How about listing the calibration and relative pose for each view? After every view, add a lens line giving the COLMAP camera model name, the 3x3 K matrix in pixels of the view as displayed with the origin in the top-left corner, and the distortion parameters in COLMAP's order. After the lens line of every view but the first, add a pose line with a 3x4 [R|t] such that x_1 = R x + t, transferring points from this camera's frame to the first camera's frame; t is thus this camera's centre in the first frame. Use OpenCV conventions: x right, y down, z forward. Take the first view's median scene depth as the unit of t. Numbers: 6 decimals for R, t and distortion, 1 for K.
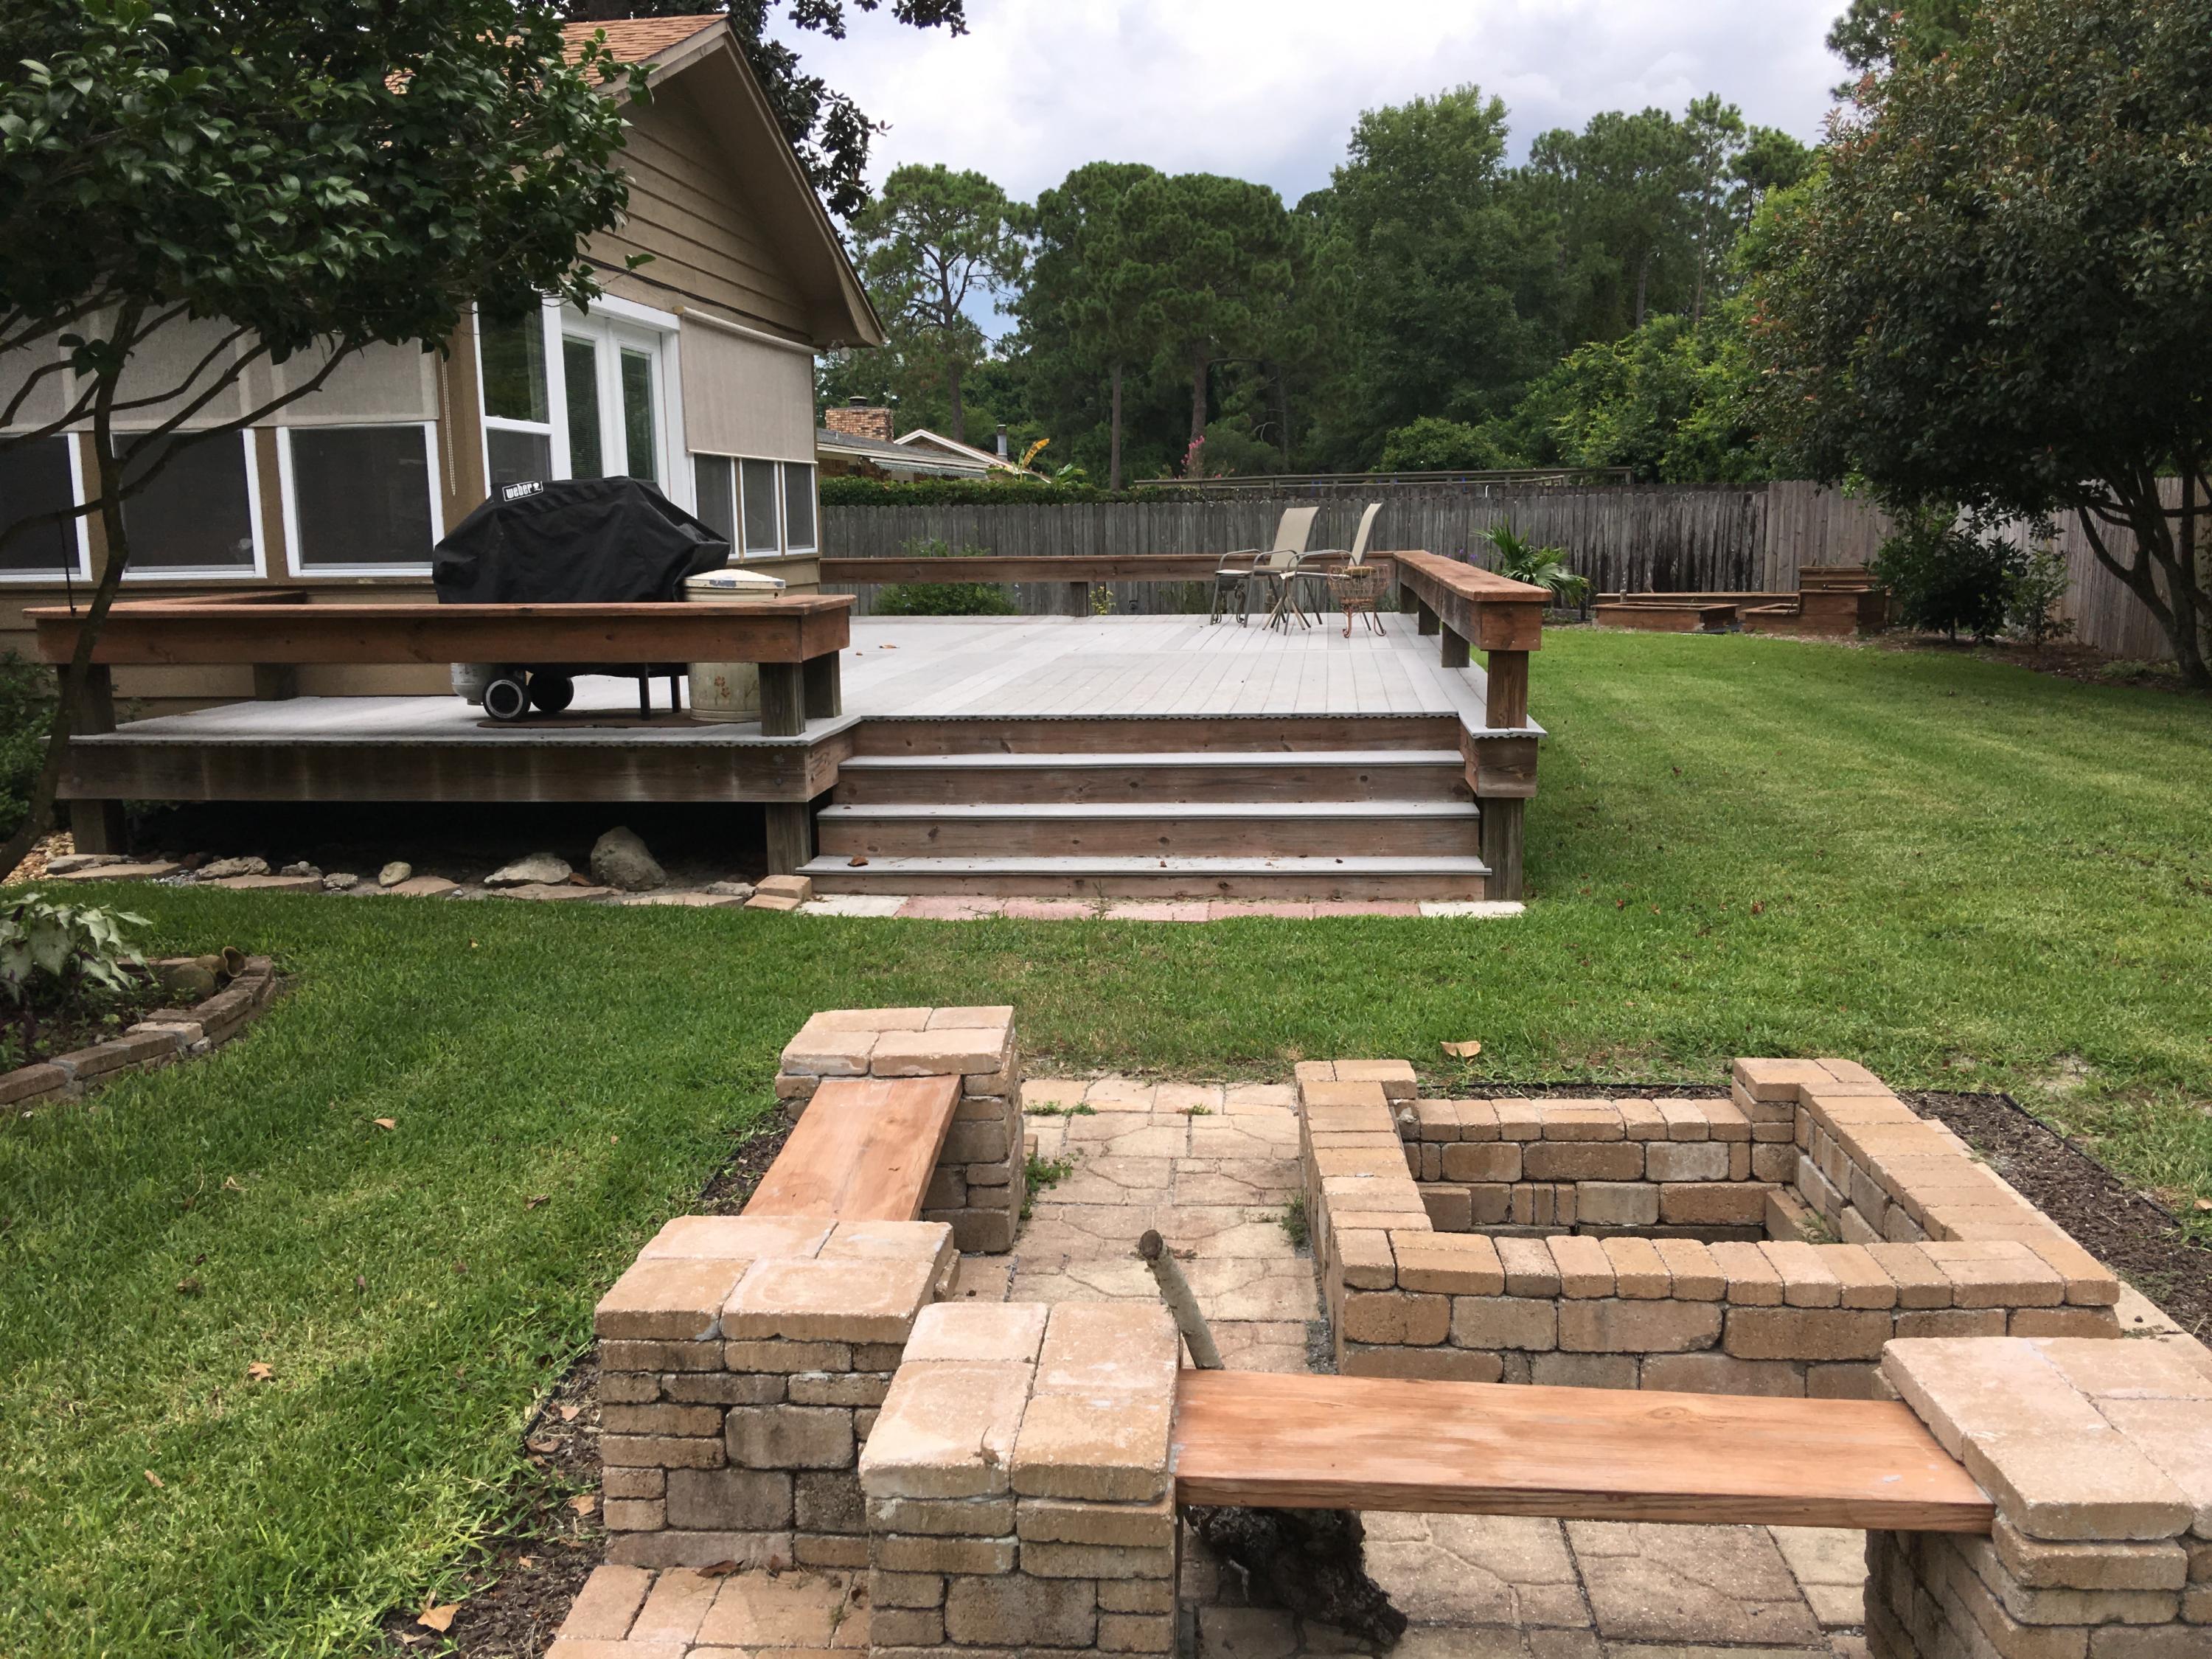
lens RADIAL K [[1862.4, 0, 1104.6], [0, 1862.4, 838.5], [0, 0, 1]] dist [0.061651, -0.100514]
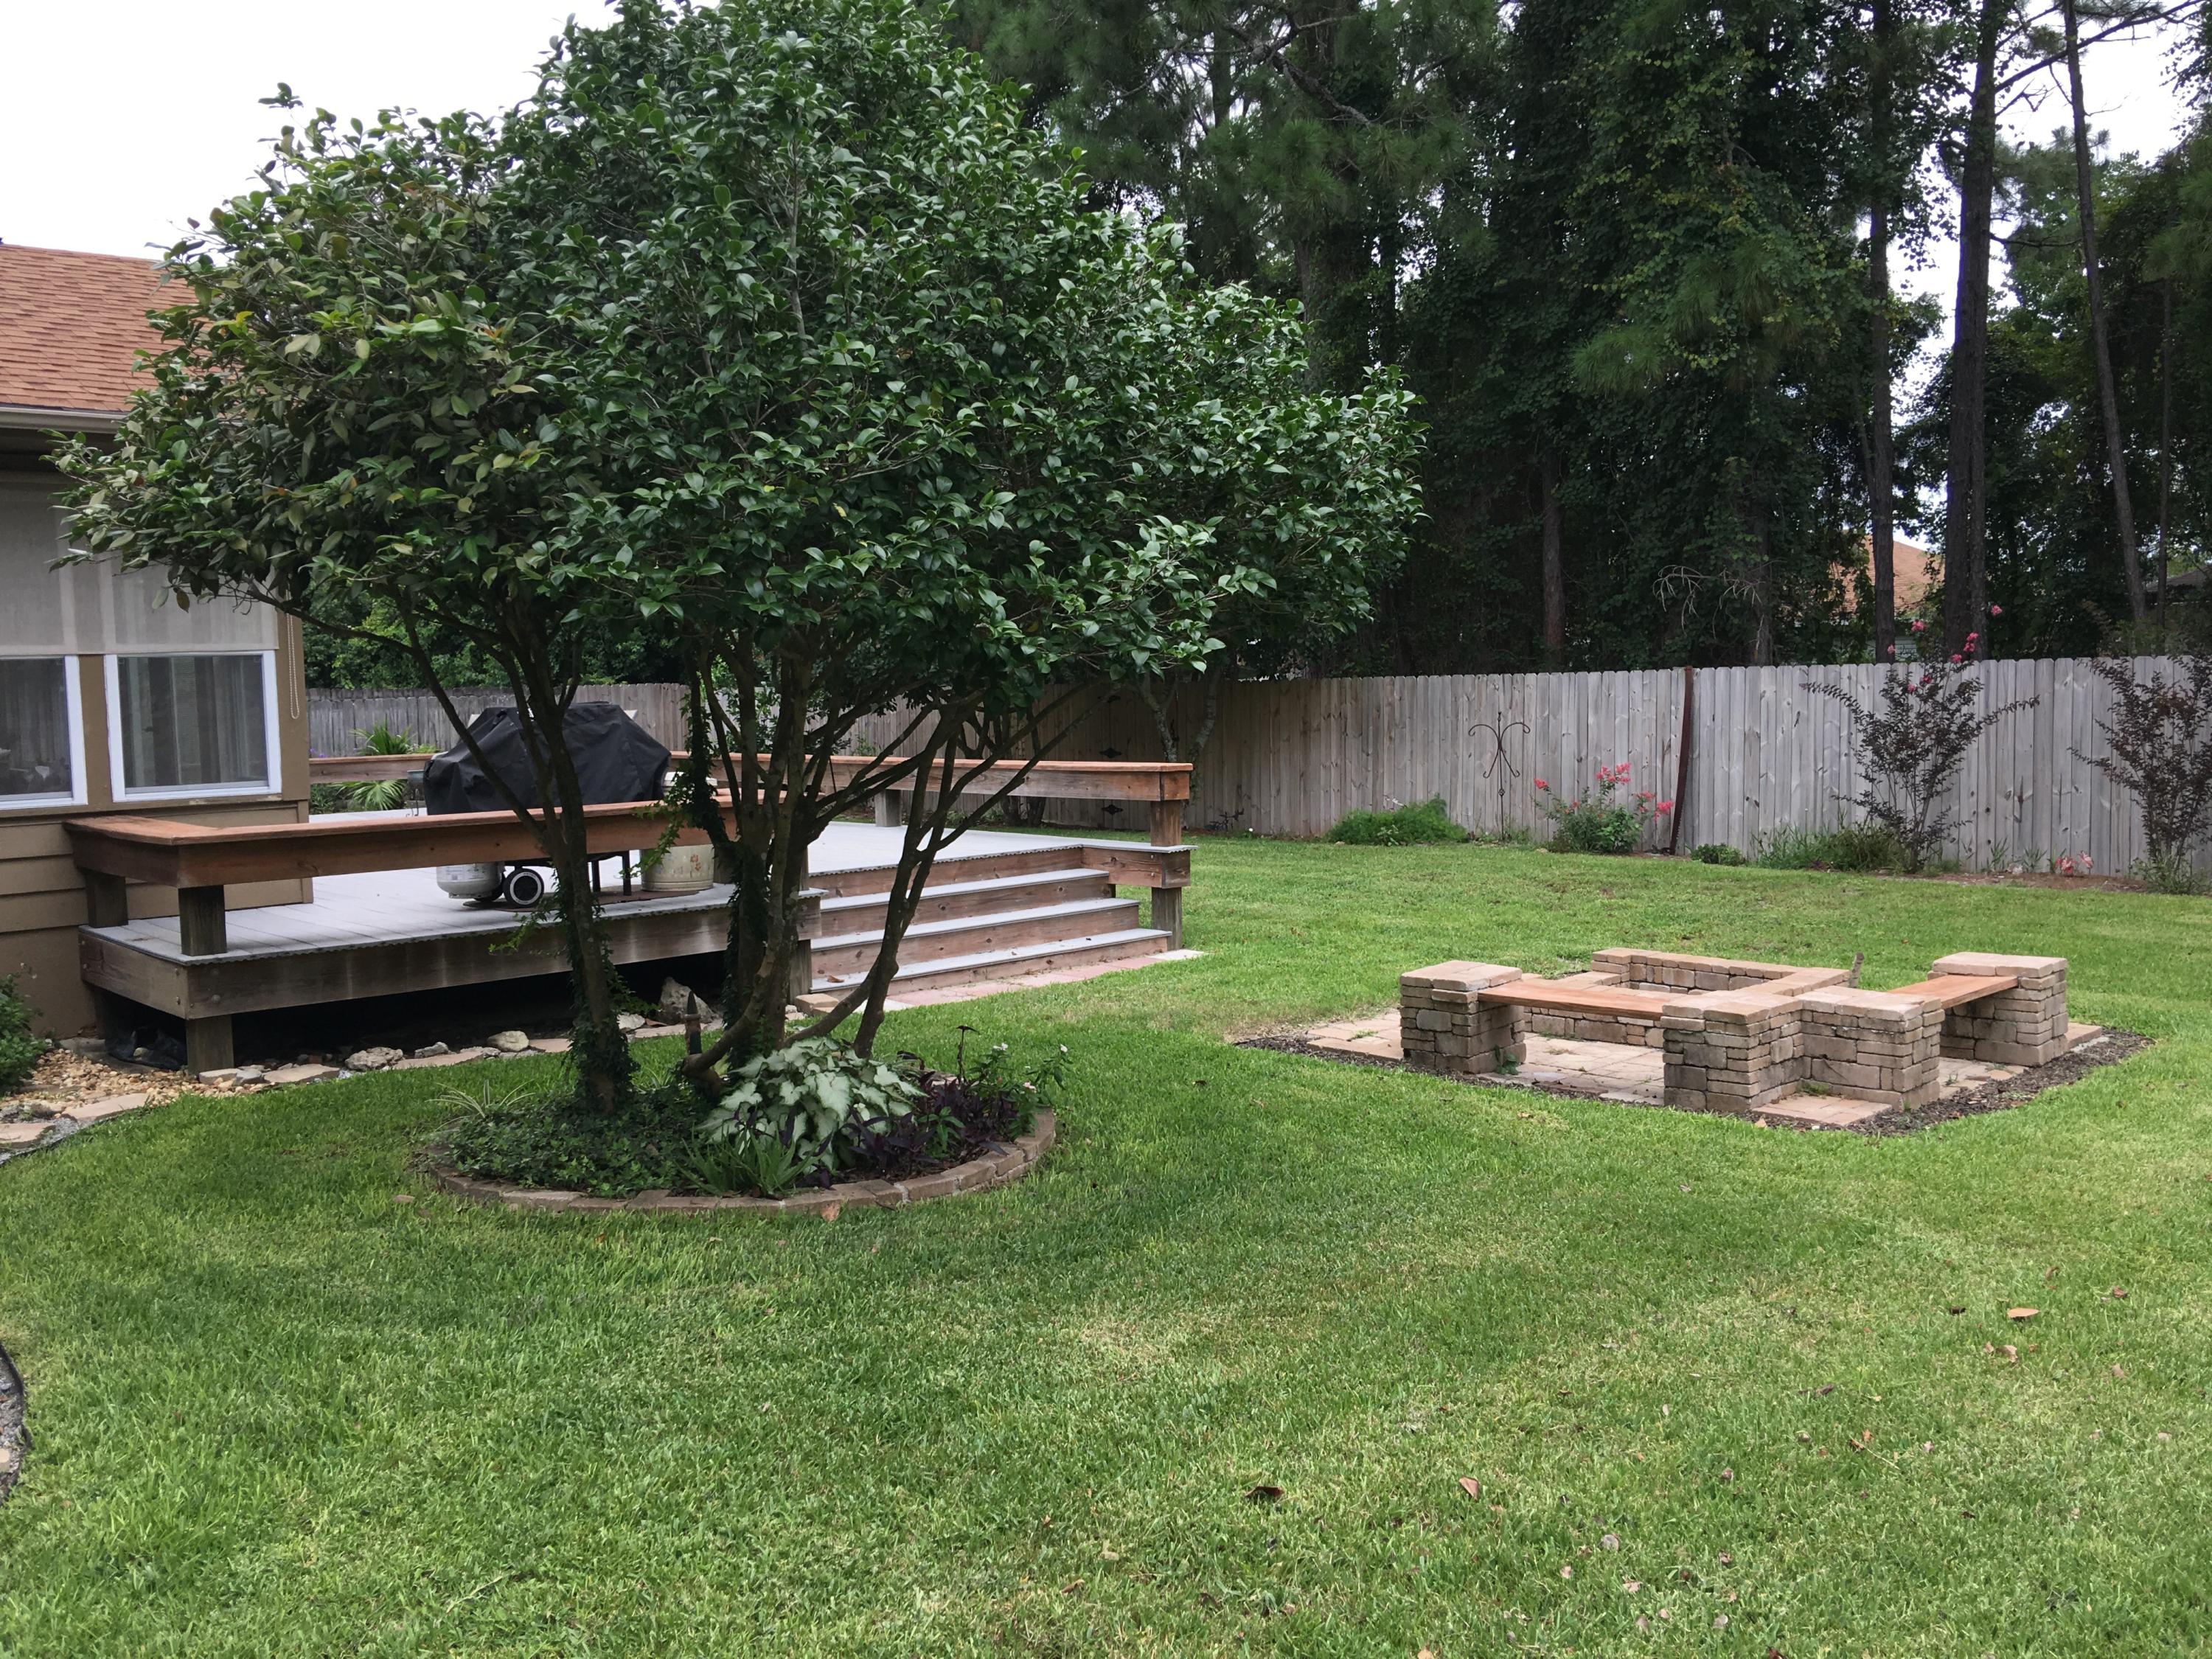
lens RADIAL K [[1862.4, 0, 1097.8], [0, 1862.4, 829.0], [0, 0, 1]] dist [0.061651, -0.100514]
pose [[0.658025, -0.059973, 0.750604, -0.308872], [0.138986, 0.989369, -0.042794, -0.003490], [-0.740058, 0.132483, 0.659366, -0.015698]]
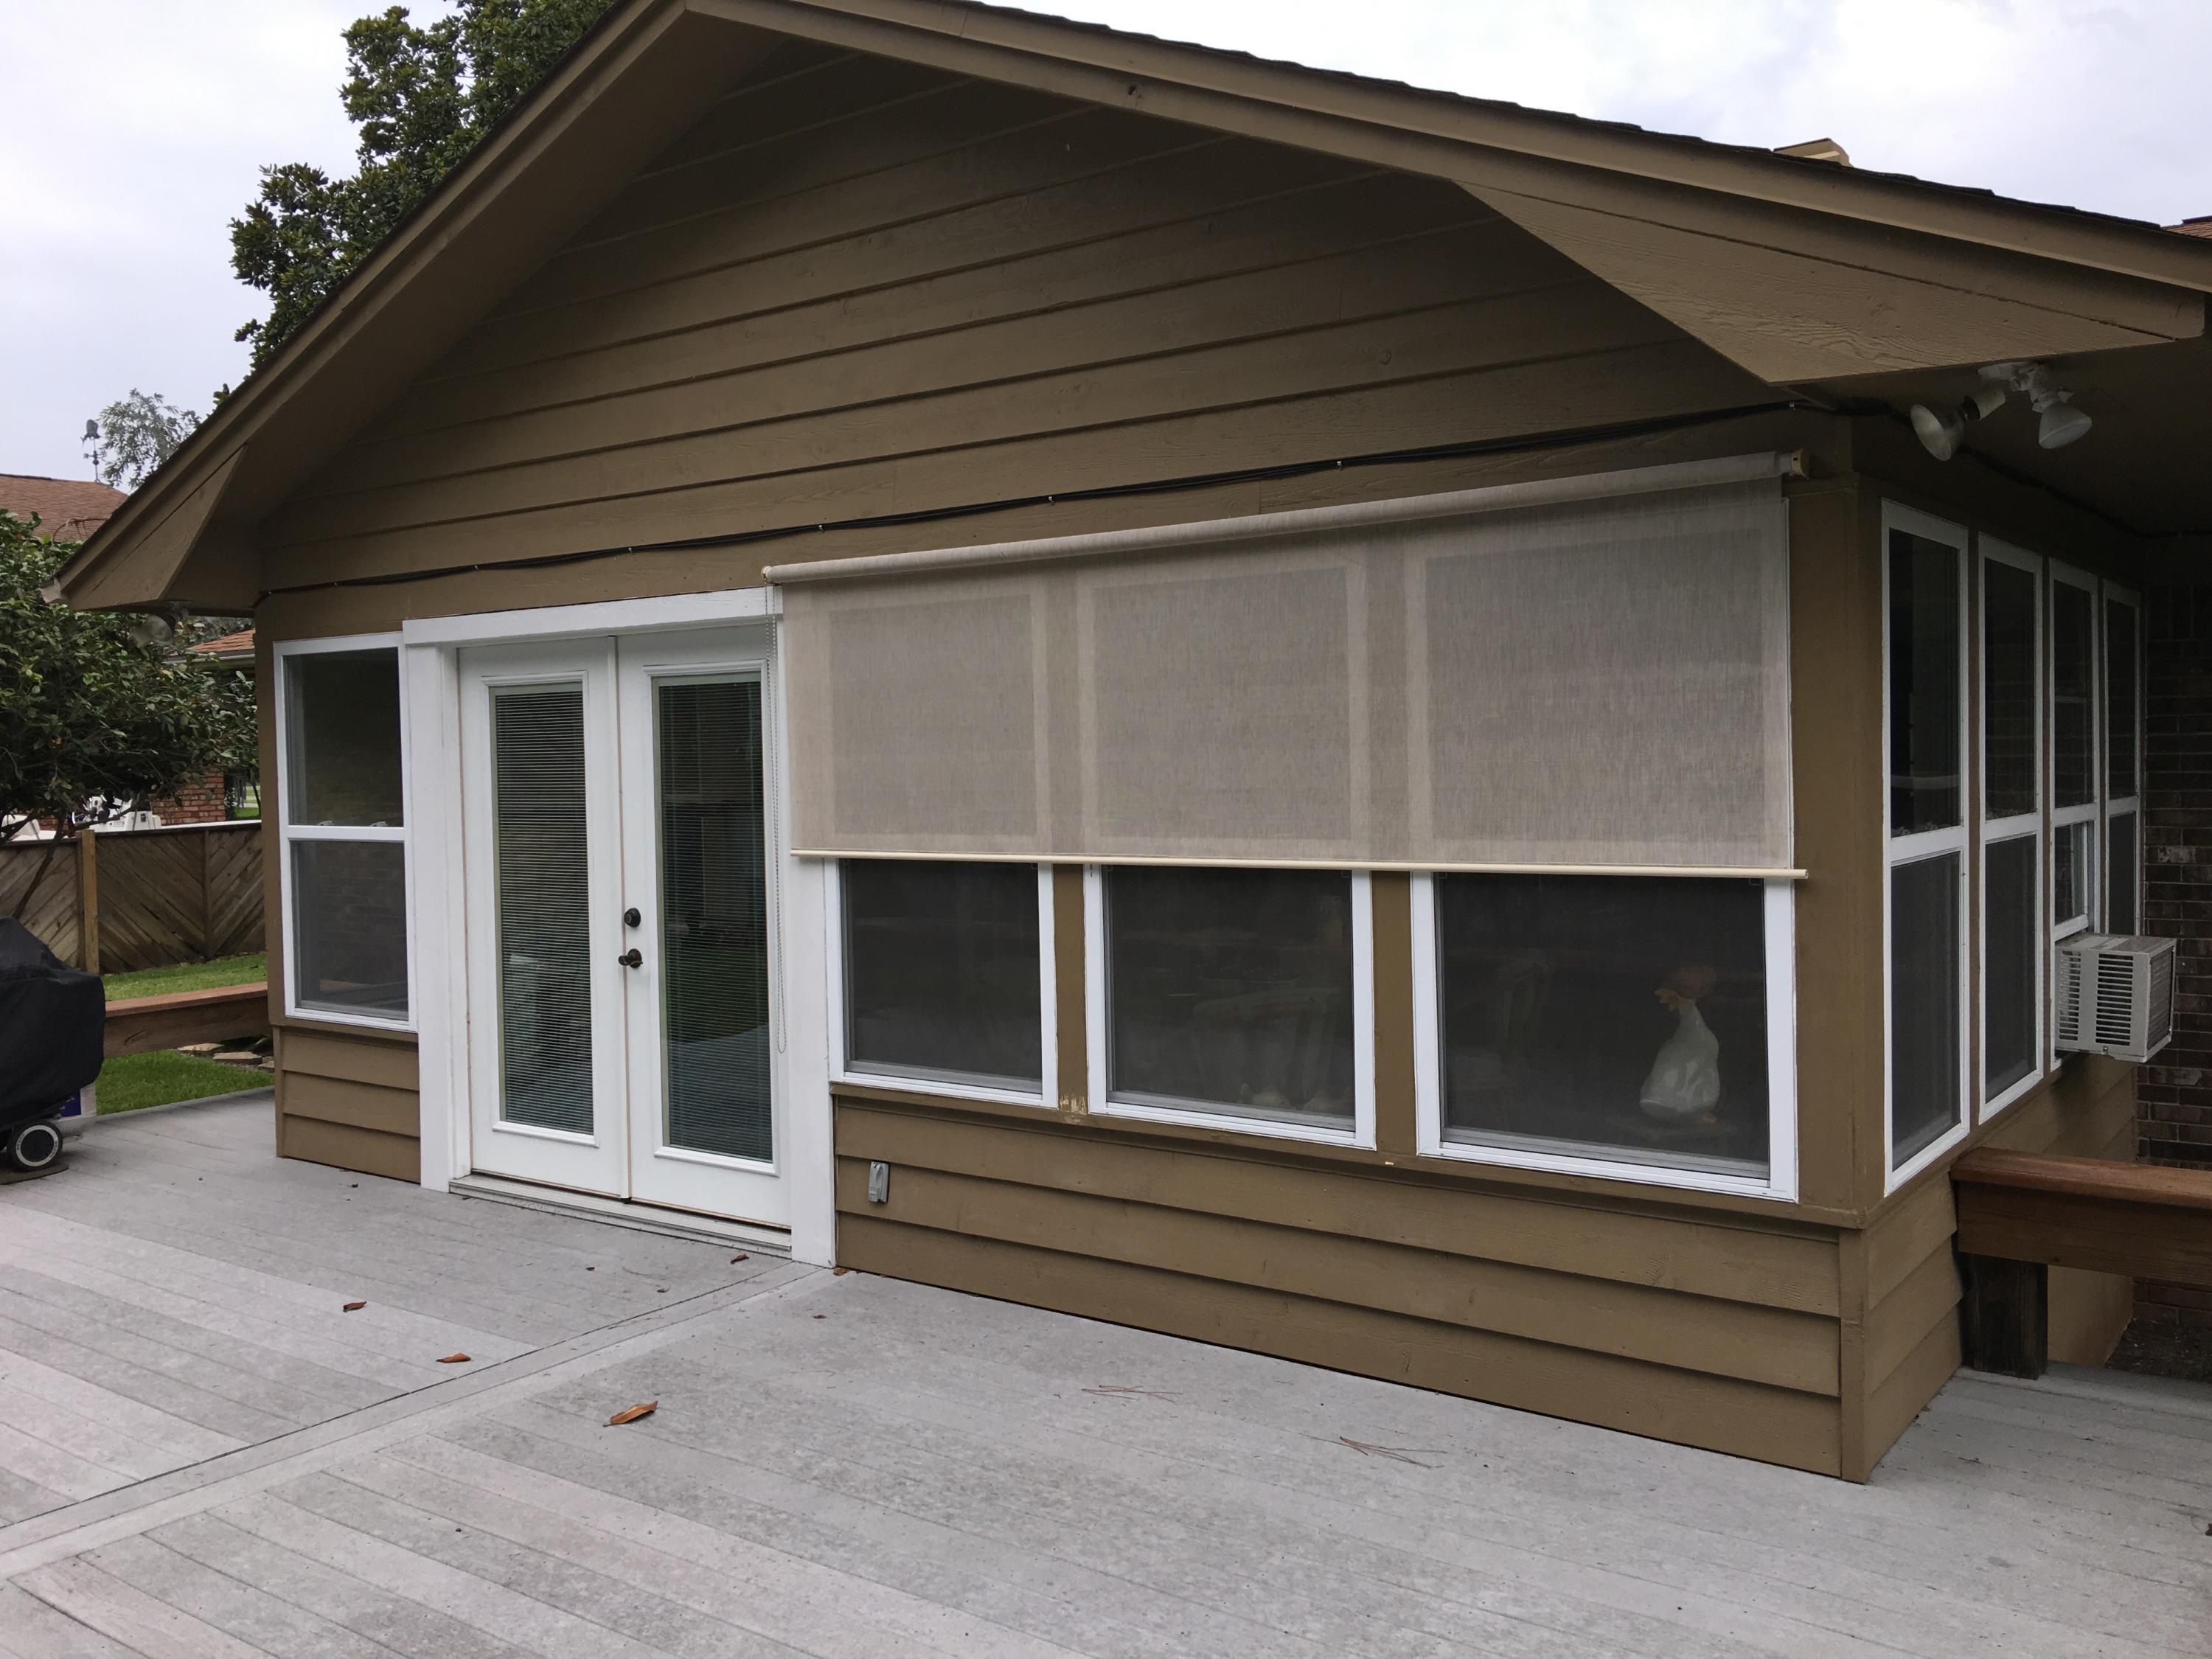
lens RADIAL K [[1862.4, 0, 1092.3], [0, 1862.4, 835.2], [0, 0, 1]] dist [0.061651, -0.100514]
pose [[-0.497386, 0.068505, -0.864820, 0.071217], [-0.116152, 0.982643, 0.144640, -0.135738], [0.859718, 0.172392, -0.480796, 0.605335]]
